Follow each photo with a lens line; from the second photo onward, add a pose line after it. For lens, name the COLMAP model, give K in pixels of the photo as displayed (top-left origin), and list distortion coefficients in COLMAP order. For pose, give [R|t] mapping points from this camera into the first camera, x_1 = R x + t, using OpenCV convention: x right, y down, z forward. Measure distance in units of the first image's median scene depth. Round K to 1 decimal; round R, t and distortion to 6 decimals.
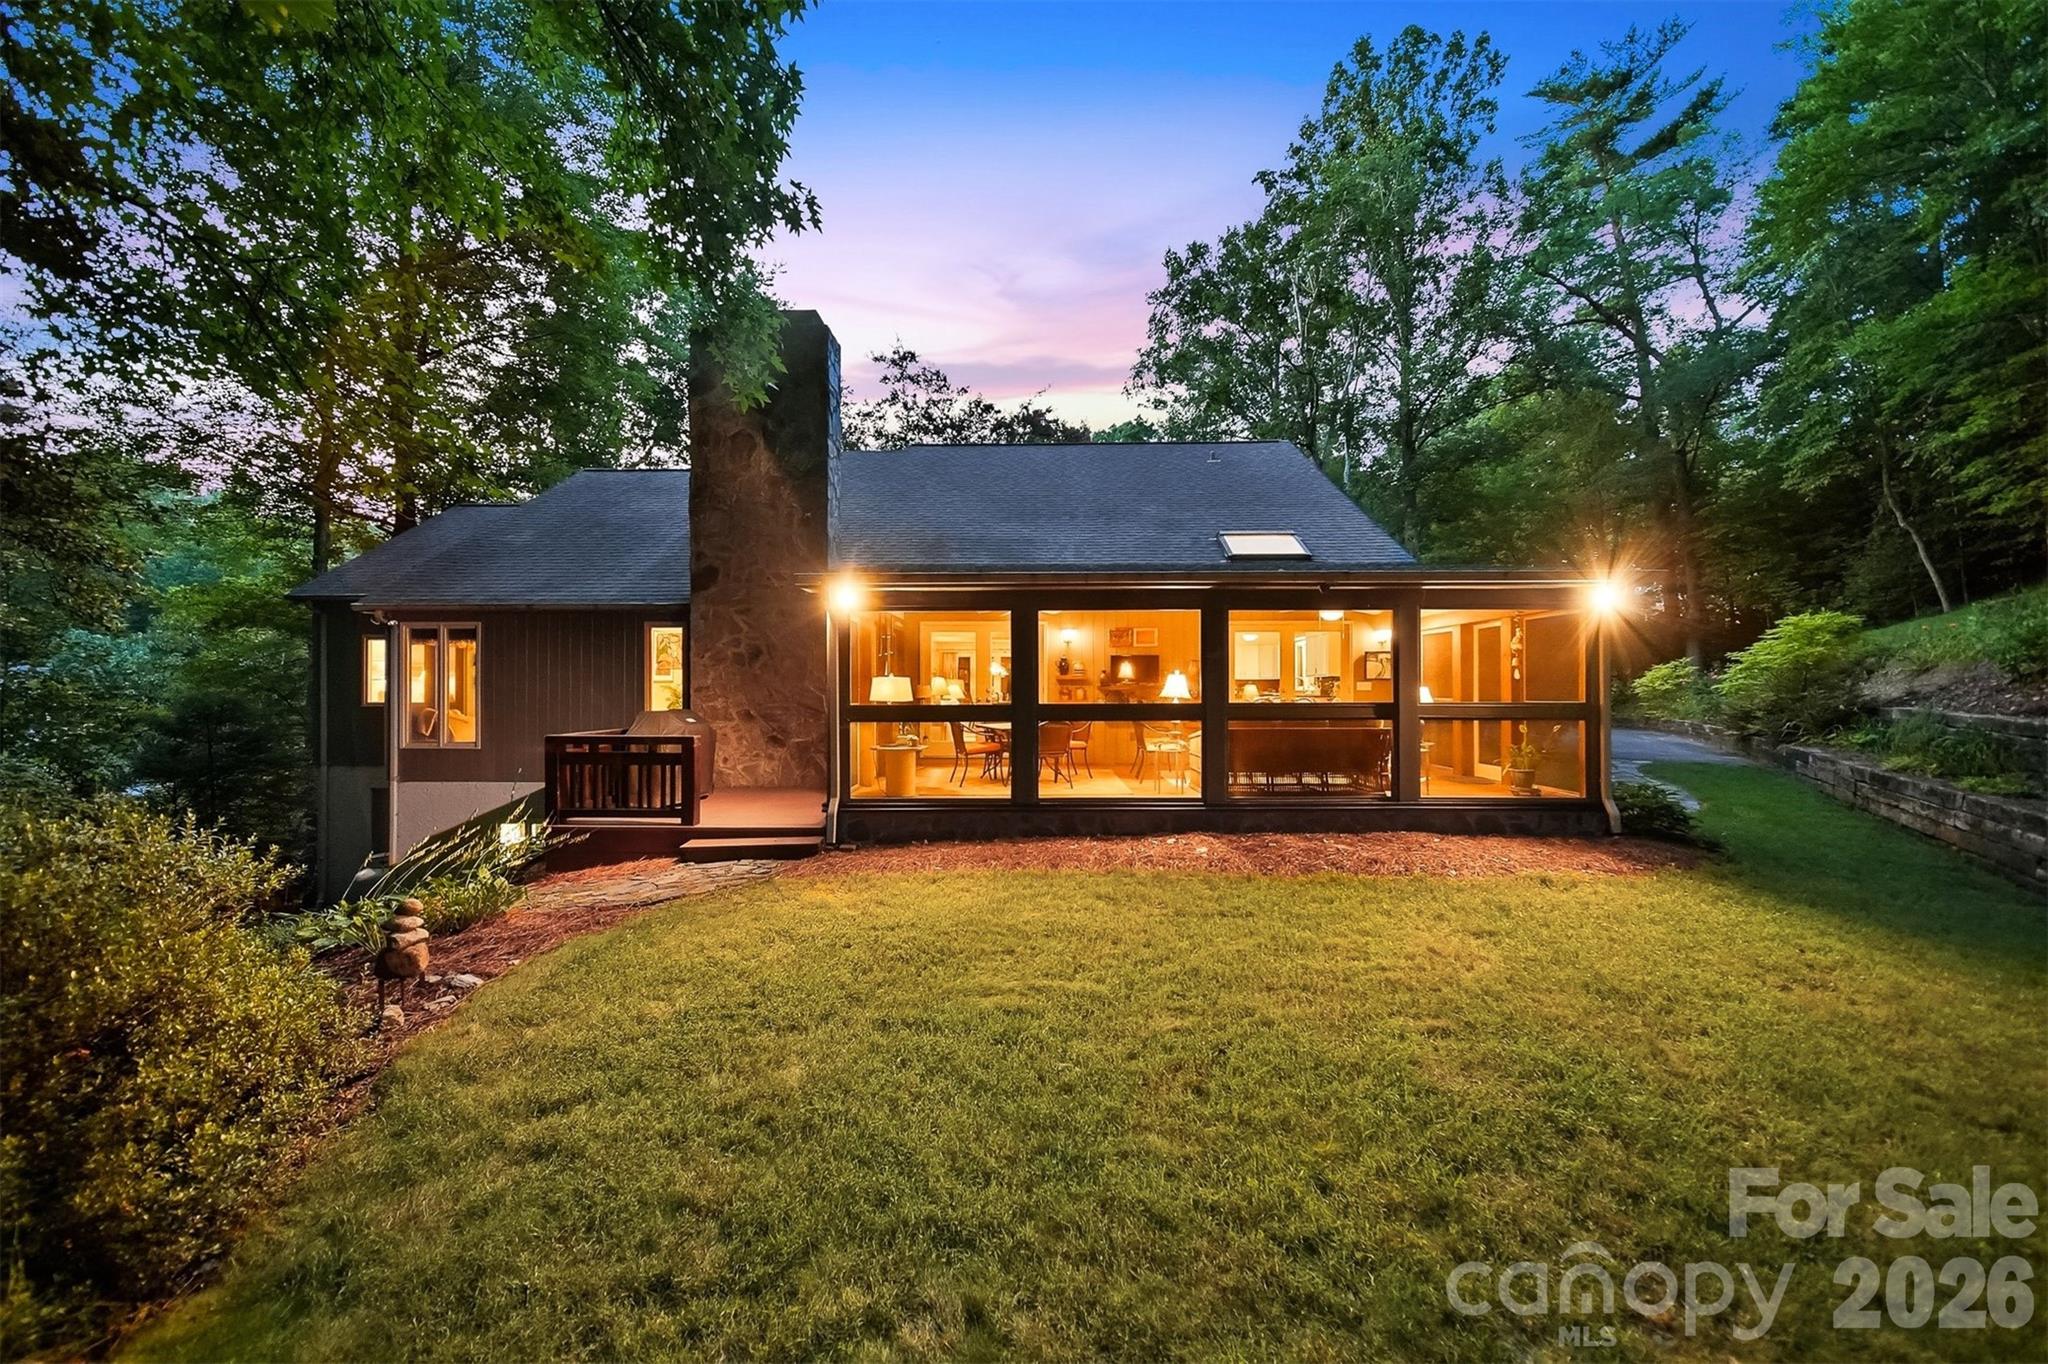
lens RADIAL K [[731.7, 0, 1024.0], [0, 731.7, 682.0], [0, 0, 1]] dist [0.004392, 0.000022]
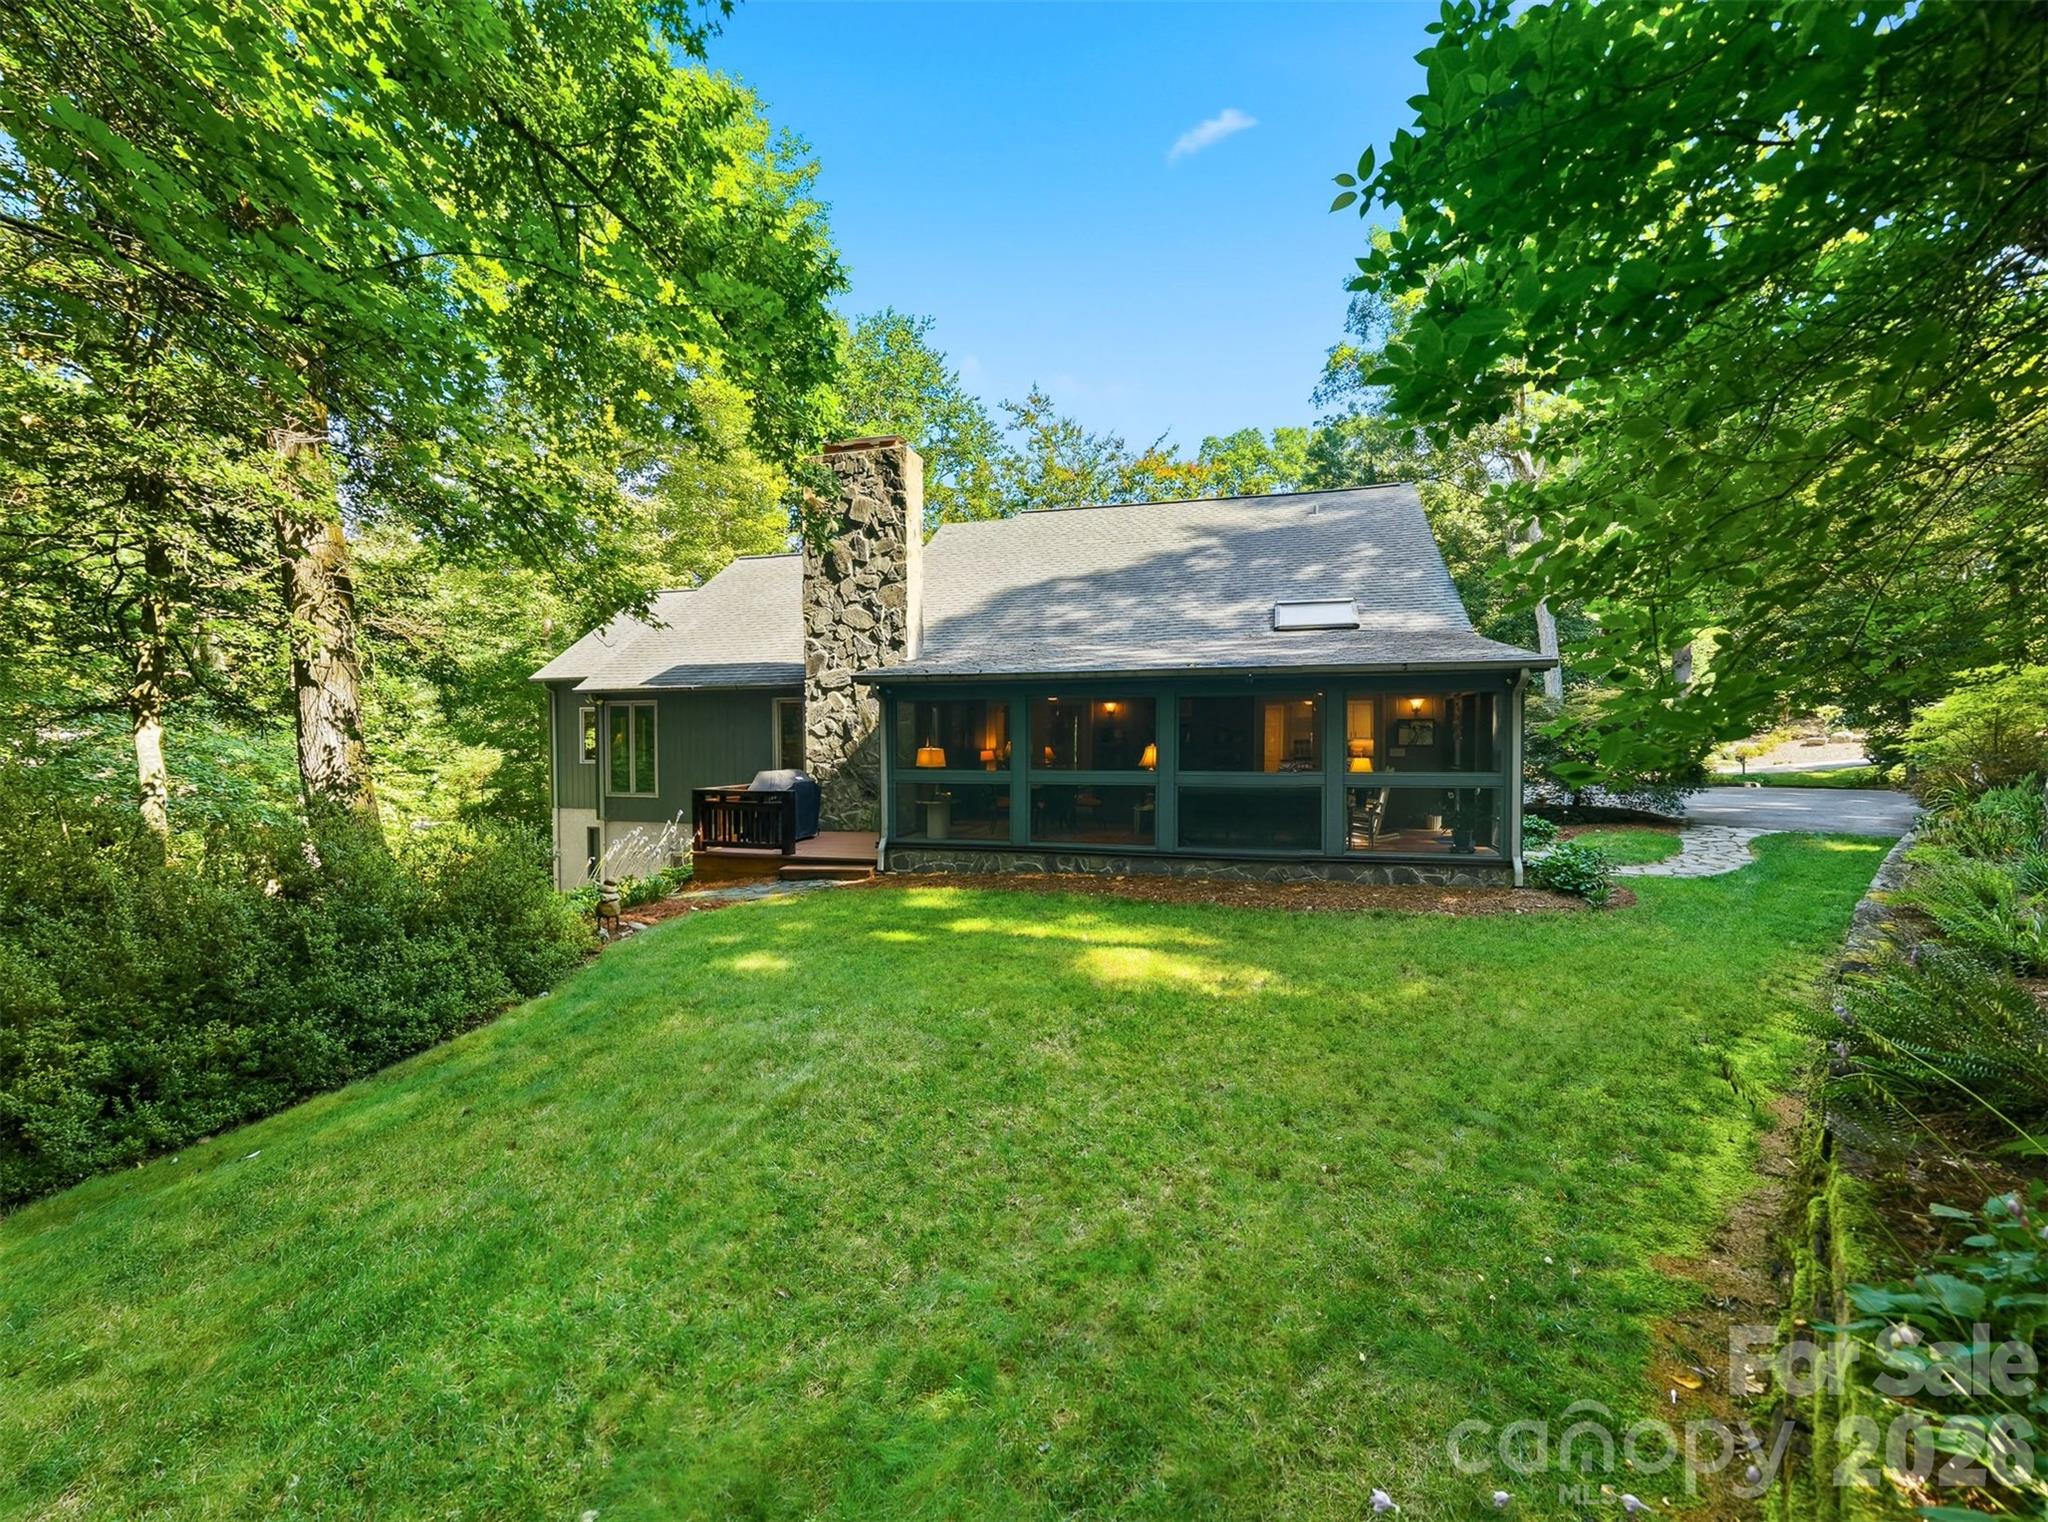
lens RADIAL K [[814.1, 0, 1024.0], [0, 814.1, 761.0], [0, 0, 1]] dist [0.000204, 0.000014]
pose [[0.973929, 0.007663, -0.226723, 0.081869], [-0.000878, 0.999549, 0.030011, -0.006956], [0.226851, -0.029029, 0.973497, -0.096431]]
